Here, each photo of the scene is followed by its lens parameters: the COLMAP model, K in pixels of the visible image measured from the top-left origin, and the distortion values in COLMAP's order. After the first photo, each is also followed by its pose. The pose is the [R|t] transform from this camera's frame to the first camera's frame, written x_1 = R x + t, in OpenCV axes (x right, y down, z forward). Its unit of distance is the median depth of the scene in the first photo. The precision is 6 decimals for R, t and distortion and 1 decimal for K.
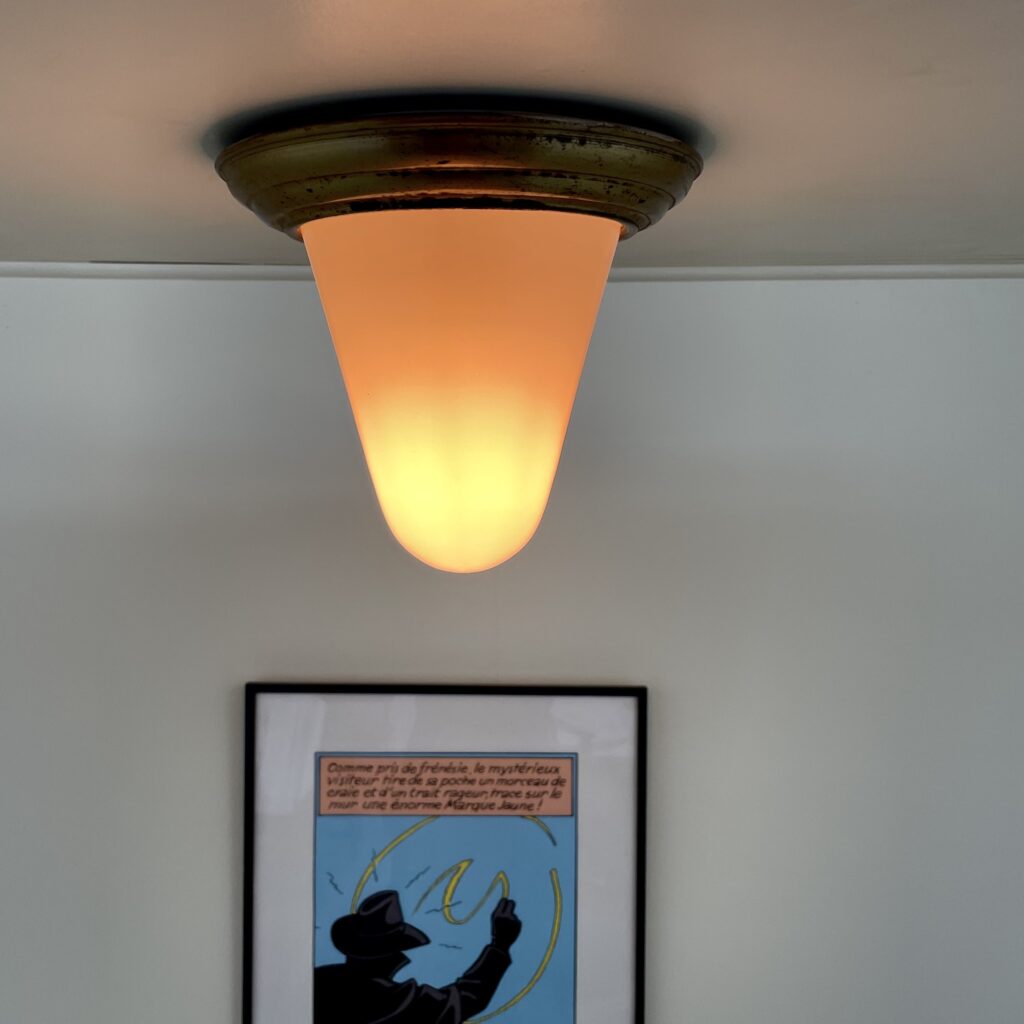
lens RADIAL K [[1095.8, 0, 512.0], [0, 1095.8, 512.0], [0, 0, 1]] dist [0.069842, -0.003285]
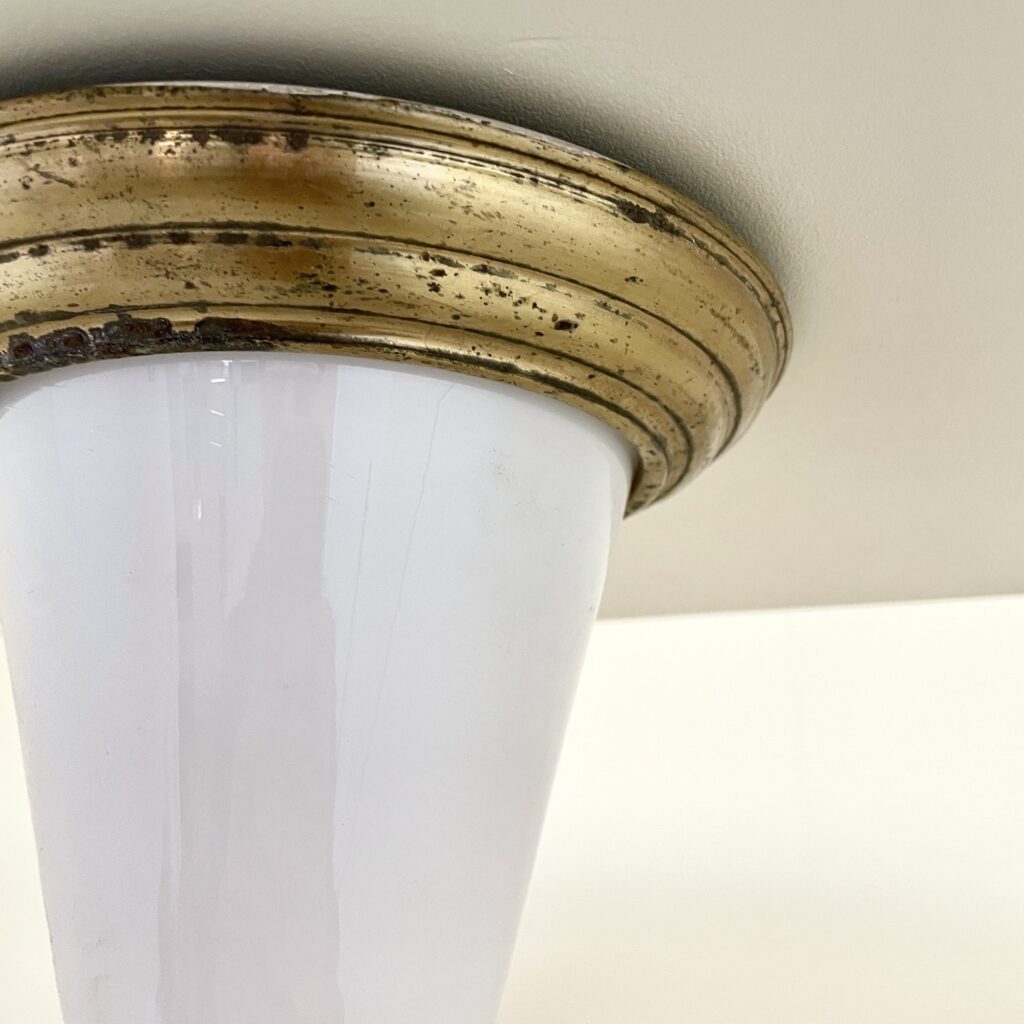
lens RADIAL K [[1121.6, 0, 512.0], [0, 1121.6, 512.0], [0, 0, 1]] dist [-0.006568, -0.036973]
pose [[0.935509, -0.070426, -0.346212, 0.249581], [-0.060717, 0.933304, -0.353917, -0.071301], [0.348046, 0.352113, 0.868838, 0.685998]]
